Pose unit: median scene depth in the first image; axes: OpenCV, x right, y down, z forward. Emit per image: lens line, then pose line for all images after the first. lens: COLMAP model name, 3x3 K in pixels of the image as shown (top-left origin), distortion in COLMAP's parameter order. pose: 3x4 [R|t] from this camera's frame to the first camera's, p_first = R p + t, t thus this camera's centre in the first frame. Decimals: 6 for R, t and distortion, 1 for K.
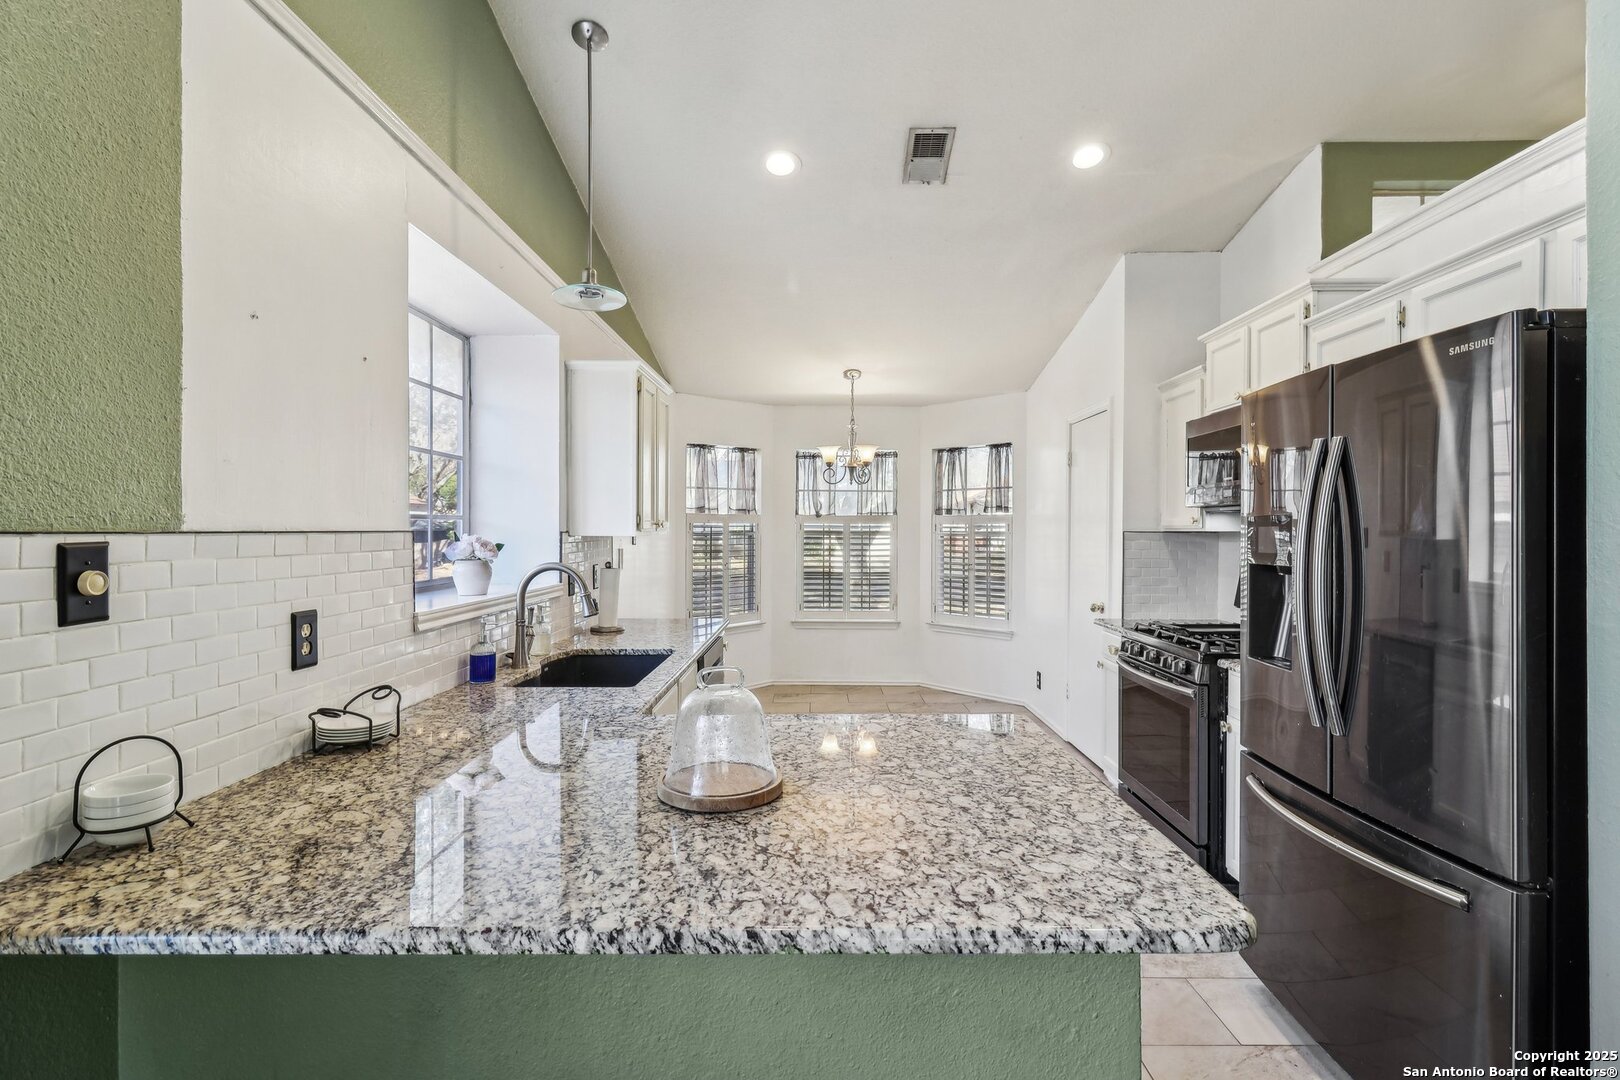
lens RADIAL K [[758.5, 0, 816.4], [0, 758.5, 535.5], [0, 0, 1]] dist [0.002664, -0.001540]
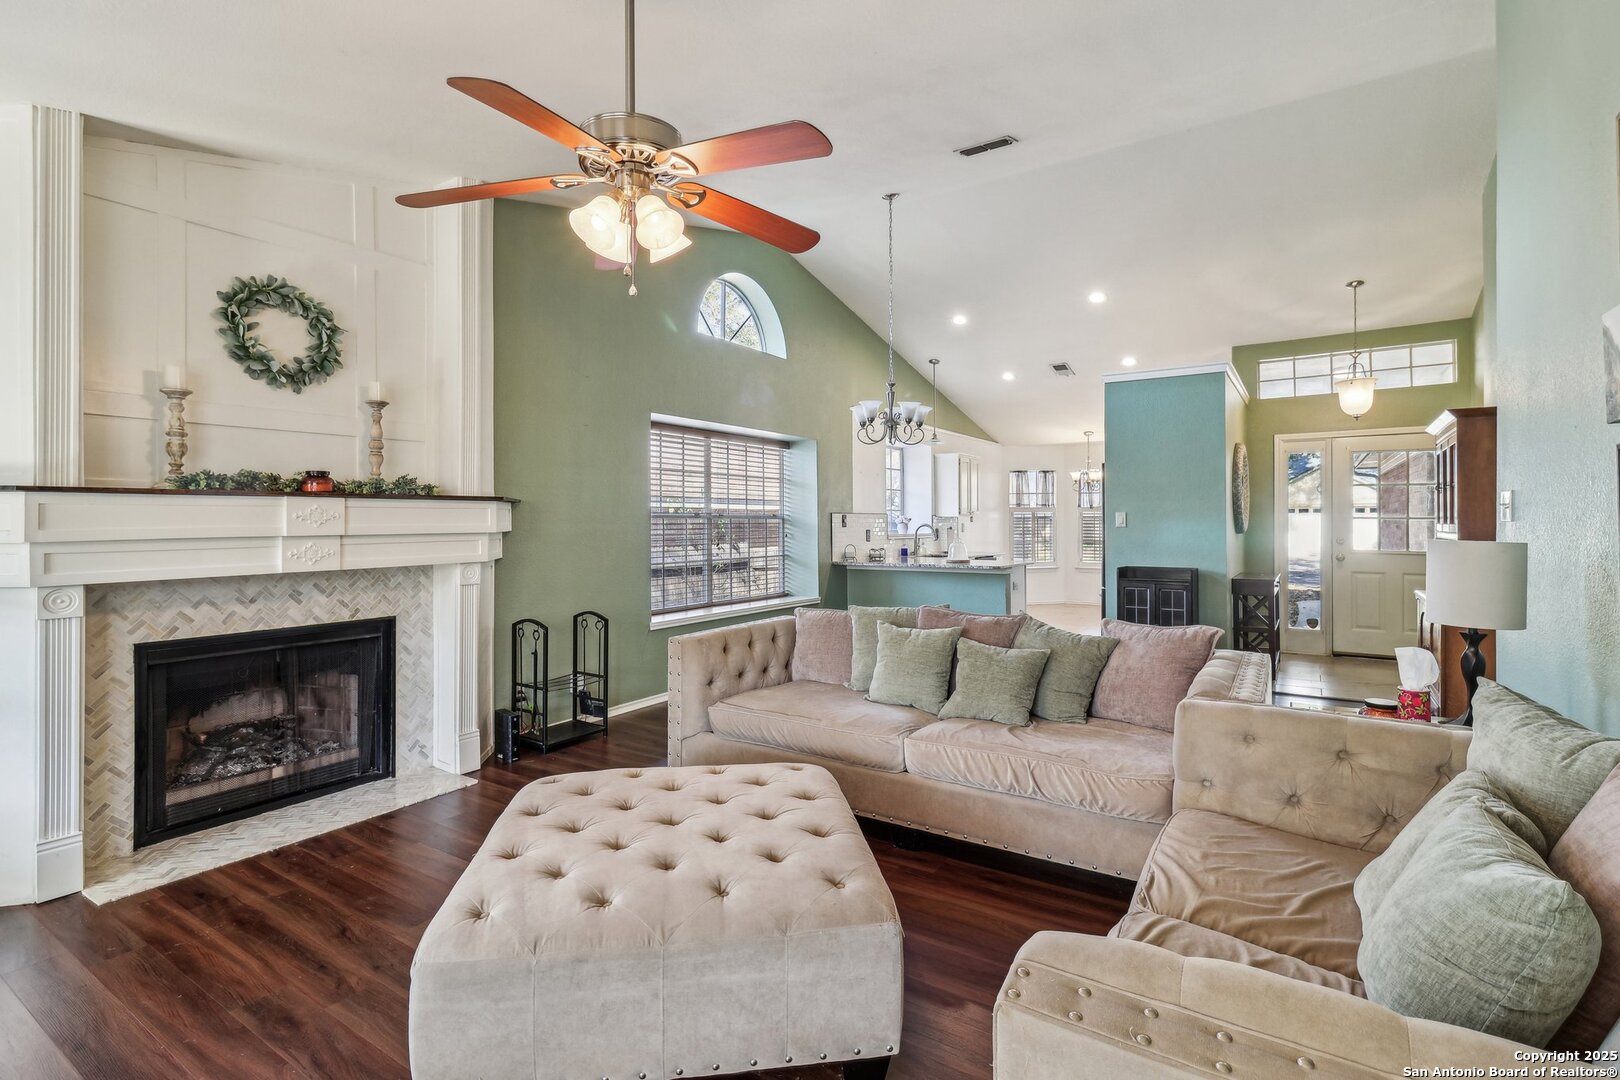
lens RADIAL K [[758.5, 0, 803.0], [0, 758.5, 516.7], [0, 0, 1]] dist [0.002664, -0.001540]
pose [[0.832679, -0.008363, -0.553693, 0.916547], [0.000130, 0.999889, -0.014908, 0.047597], [0.553757, 0.012342, 0.832587, -1.799191]]
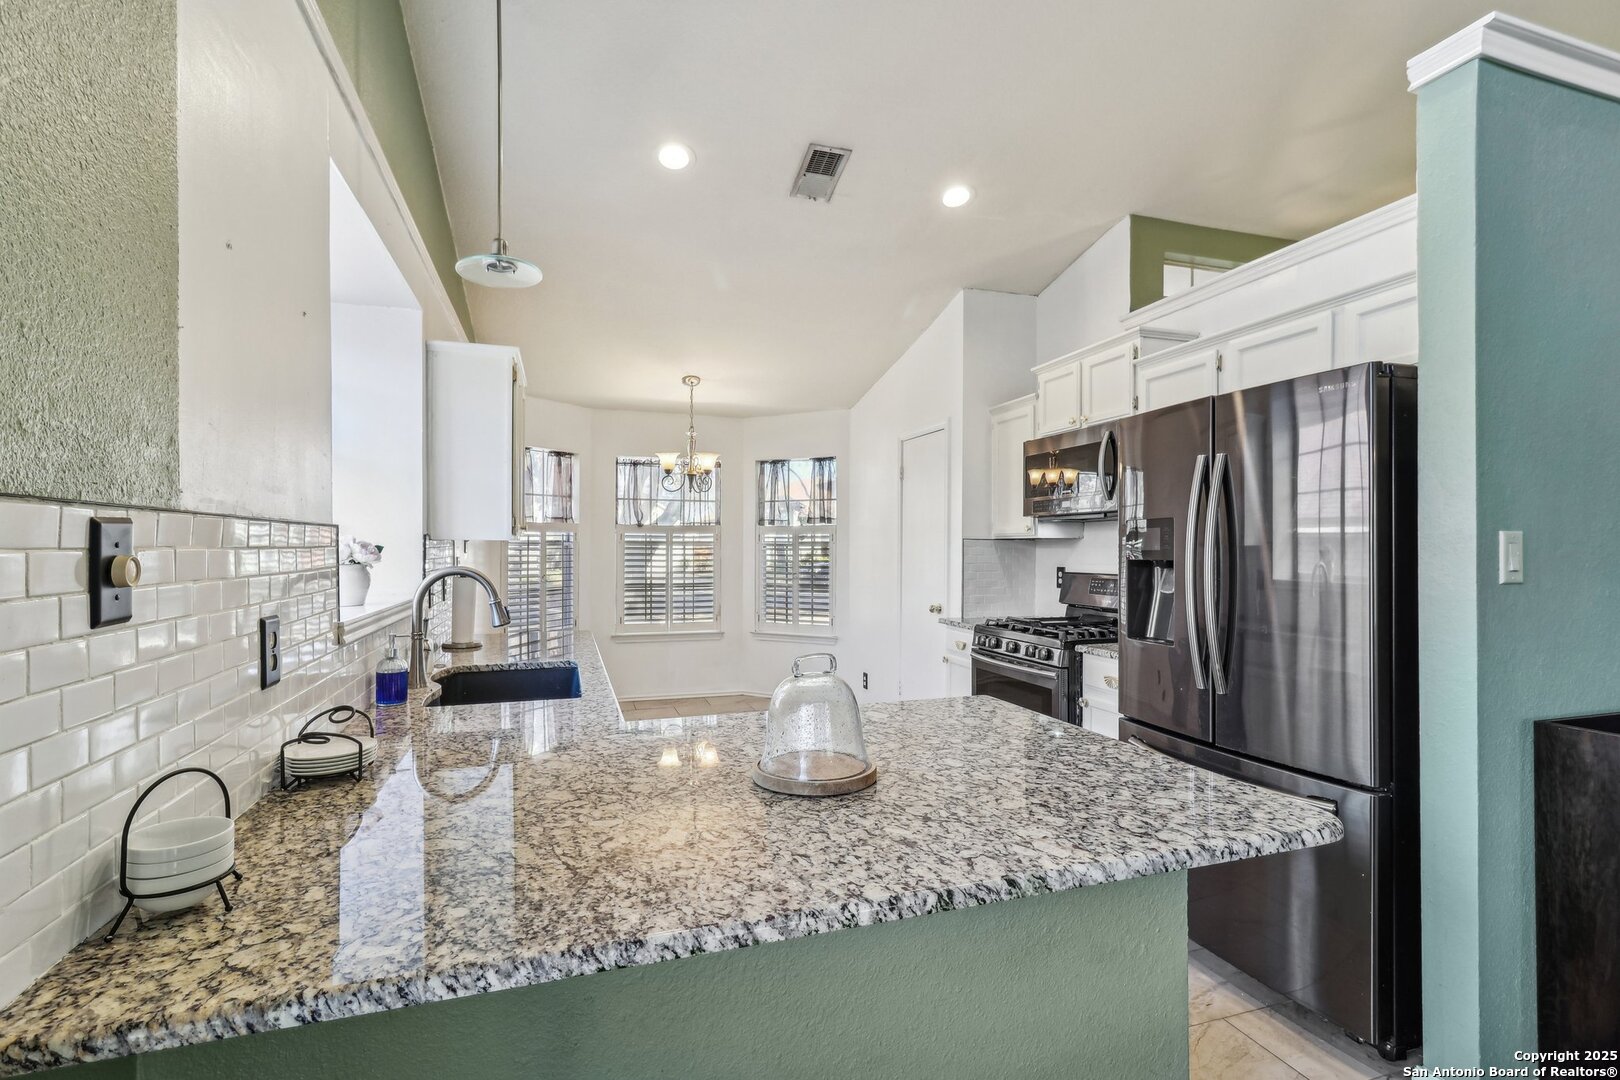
lens RADIAL K [[758.5, 0, 821.5], [0, 758.5, 554.0], [0, 0, 1]] dist [0.002664, -0.001540]
pose [[0.945431, -0.003429, 0.325805, -0.207382], [0.002423, 0.999991, 0.003493, 0.017019], [-0.325814, -0.002513, 0.945431, 0.021550]]
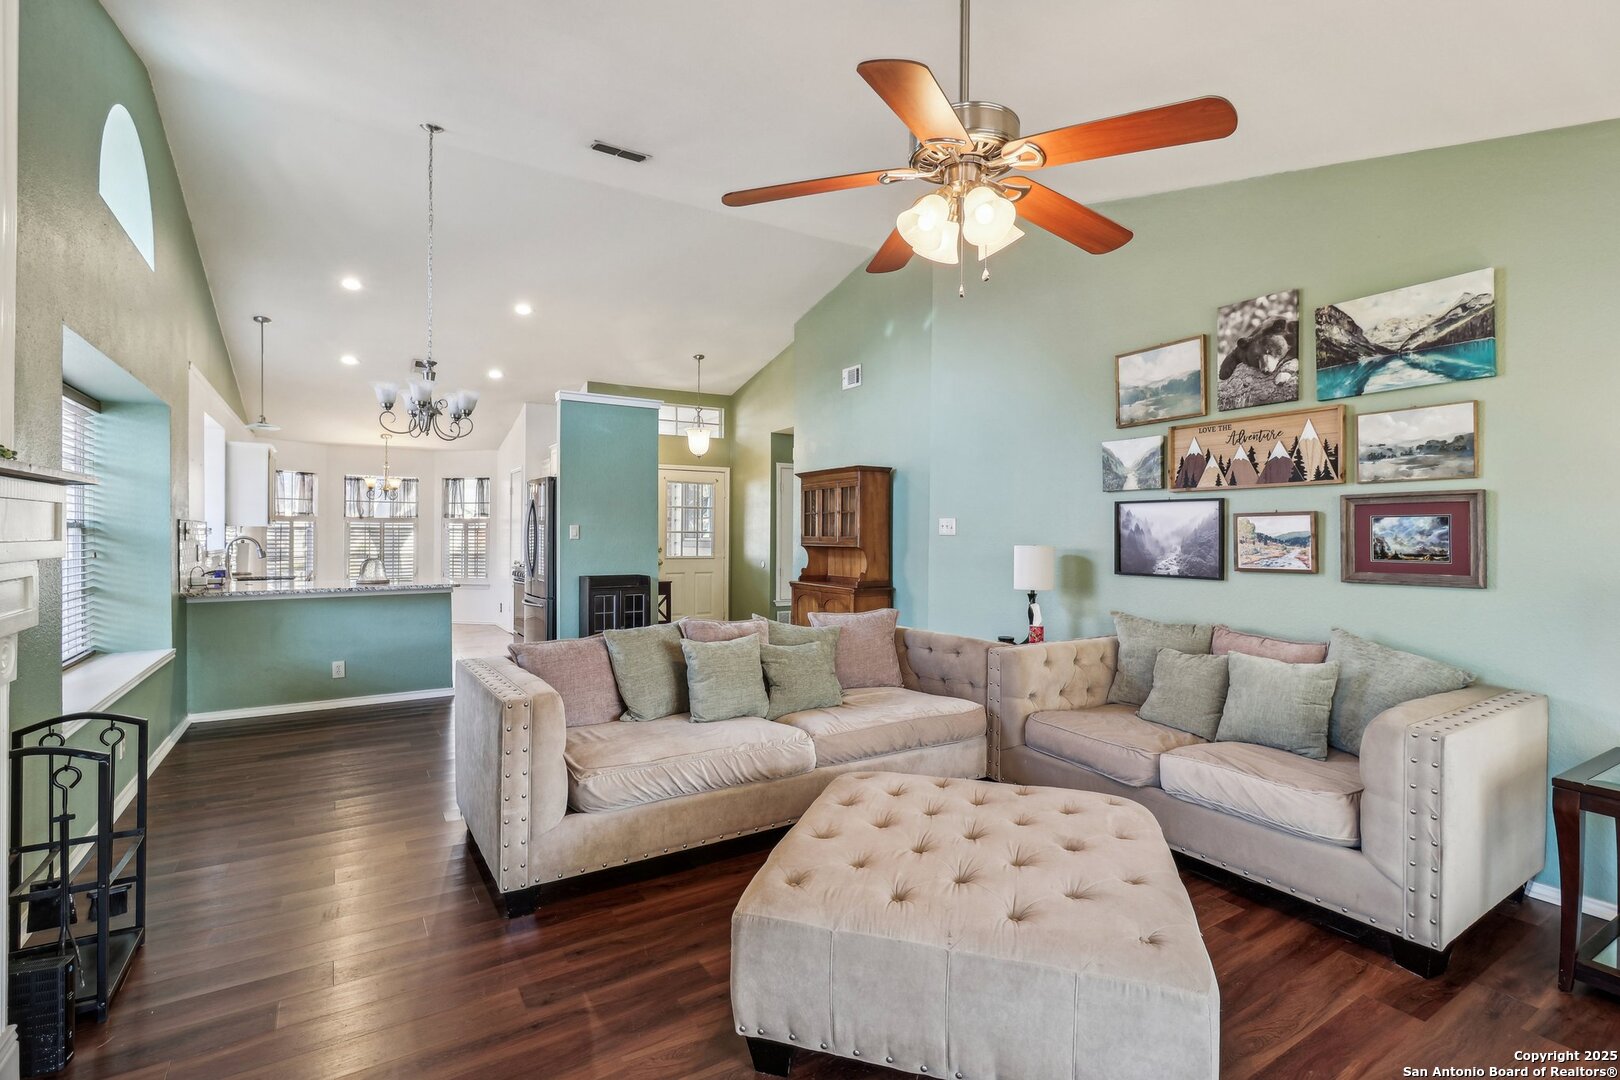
lens RADIAL K [[758.5, 0, 813.1], [0, 758.5, 532.6], [0, 0, 1]] dist [0.002664, -0.001540]
pose [[0.848483, 0.002282, 0.529218, -0.076159], [0.002167, 0.999967, -0.007787, 0.042063], [-0.529218, 0.007754, 0.848450, -1.795444]]
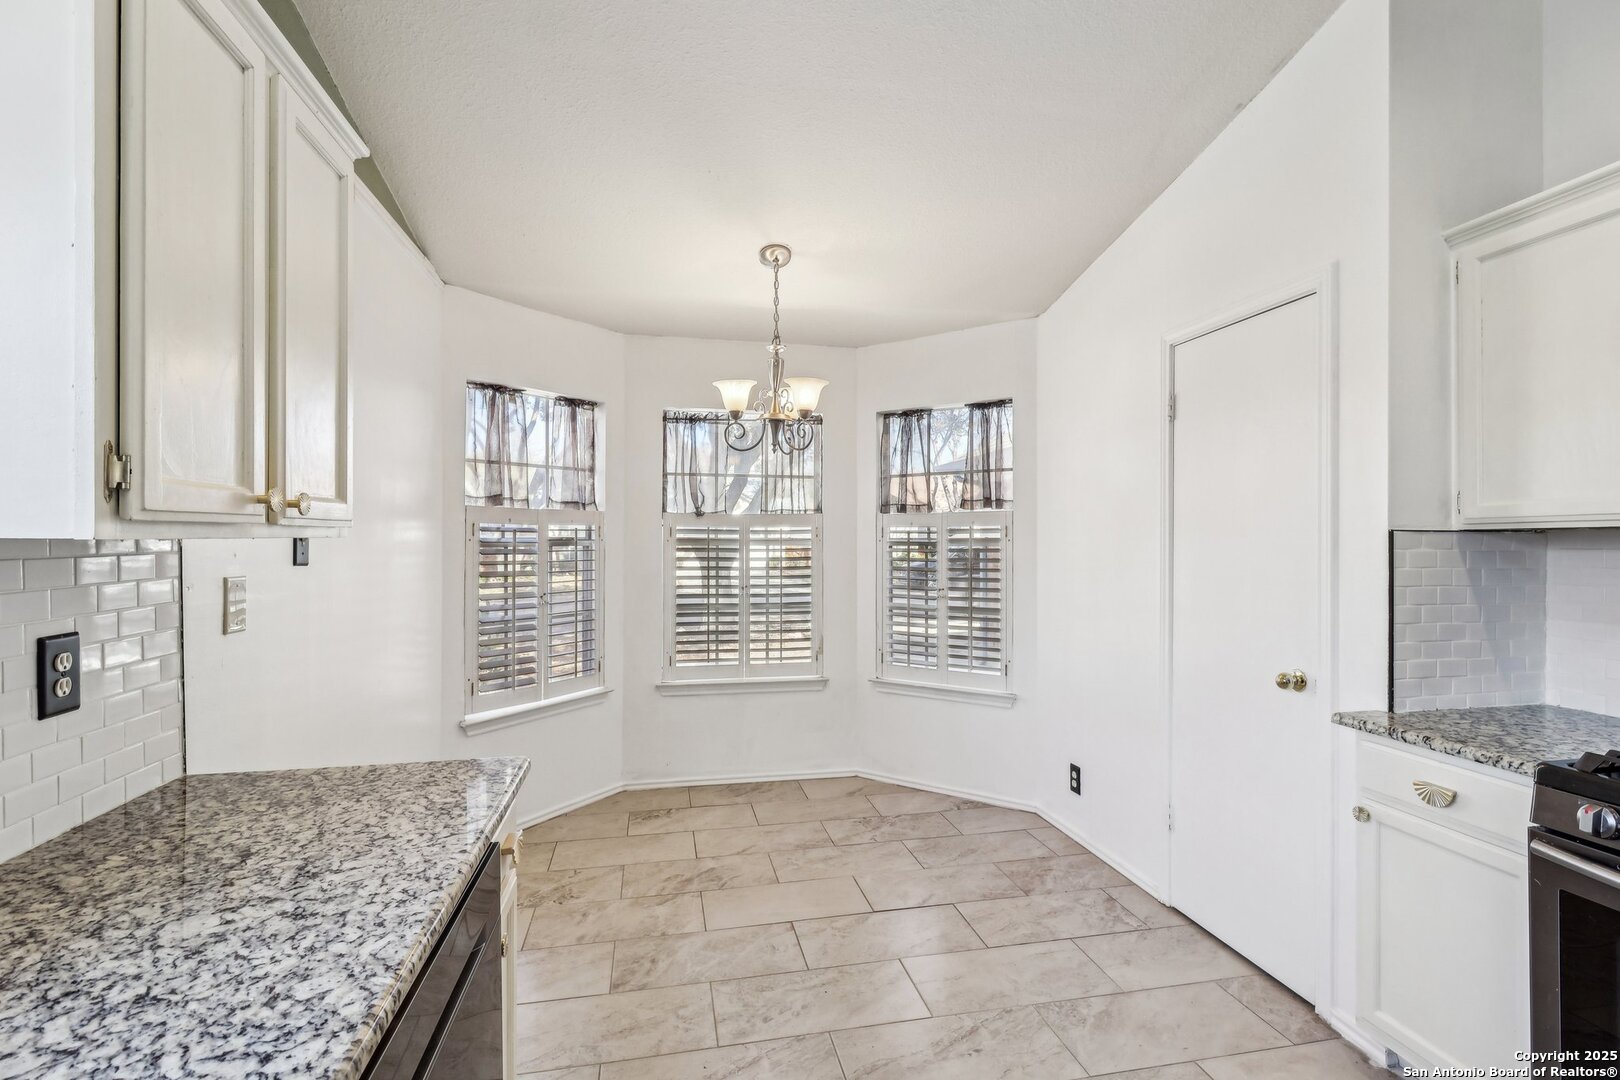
lens RADIAL K [[758.5, 0, 811.8], [0, 758.5, 542.3], [0, 0, 1]] dist [0.002664, -0.001540]
pose [[0.980010, -0.002735, 0.198932, -0.069060], [0.004580, 0.999951, -0.008814, 0.006942], [-0.198898, 0.009549, 0.979974, 0.812176]]
